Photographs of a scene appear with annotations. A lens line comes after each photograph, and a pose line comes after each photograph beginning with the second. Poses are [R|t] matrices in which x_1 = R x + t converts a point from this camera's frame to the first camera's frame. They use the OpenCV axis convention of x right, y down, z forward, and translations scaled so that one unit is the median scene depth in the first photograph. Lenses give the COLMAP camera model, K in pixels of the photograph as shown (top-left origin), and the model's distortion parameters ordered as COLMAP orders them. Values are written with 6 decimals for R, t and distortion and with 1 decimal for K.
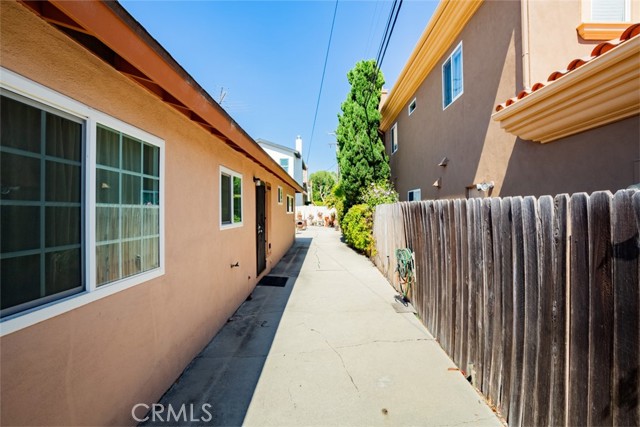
lens RADIAL K [[311.7, 0, 326.4], [0, 311.7, 209.9], [0, 0, 1]] dist [-0.071749, 0.032110]
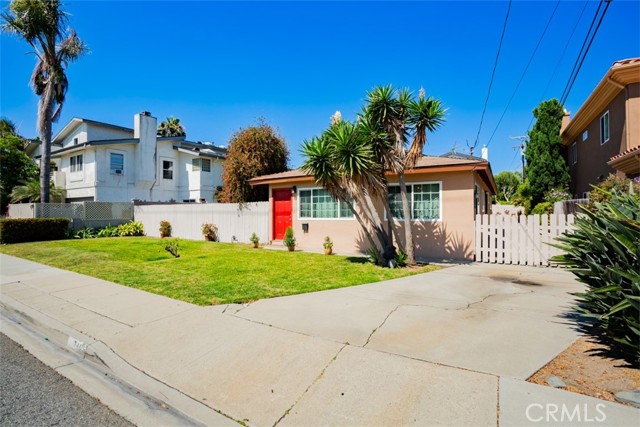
lens RADIAL K [[311.7, 0, 326.4], [0, 311.7, 209.9], [0, 0, 1]] dist [-0.071749, 0.032110]
pose [[0.863330, -0.001669, -0.504636, -0.054896], [0.000765, 0.999998, -0.001999, 0.018584], [0.504639, 0.001340, 0.863330, -0.719268]]
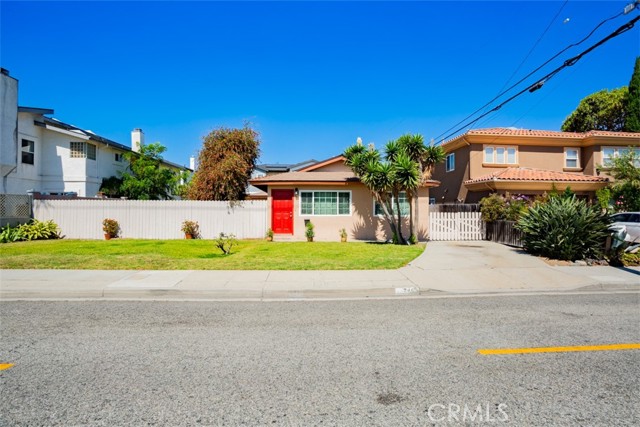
lens RADIAL K [[311.7, 0, 326.4], [0, 311.7, 209.9], [0, 0, 1]] dist [-0.071749, 0.032110]
pose [[0.996351, 0.008448, 0.084927, -0.592284], [-0.008692, 0.999959, 0.002502, 0.019573], [-0.084902, -0.003231, 0.996384, -1.078381]]
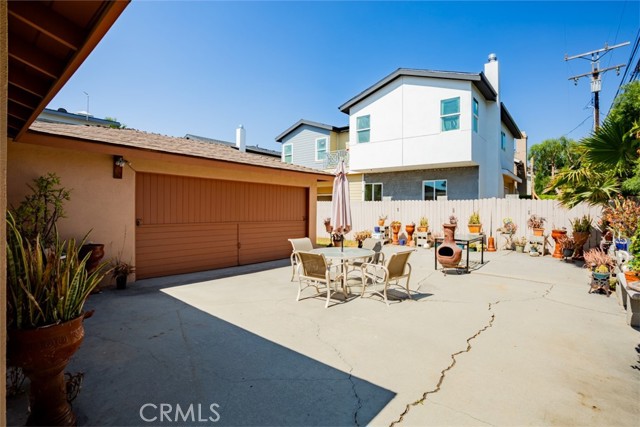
lens RADIAL K [[311.7, 0, 326.4], [0, 311.7, 209.9], [0, 0, 1]] dist [-0.071749, 0.032110]
pose [[0.776939, 0.010270, -0.629492, 0.021336], [-0.009013, 0.999946, 0.005190, 0.001825], [0.629511, 0.001641, 0.776990, 1.088671]]
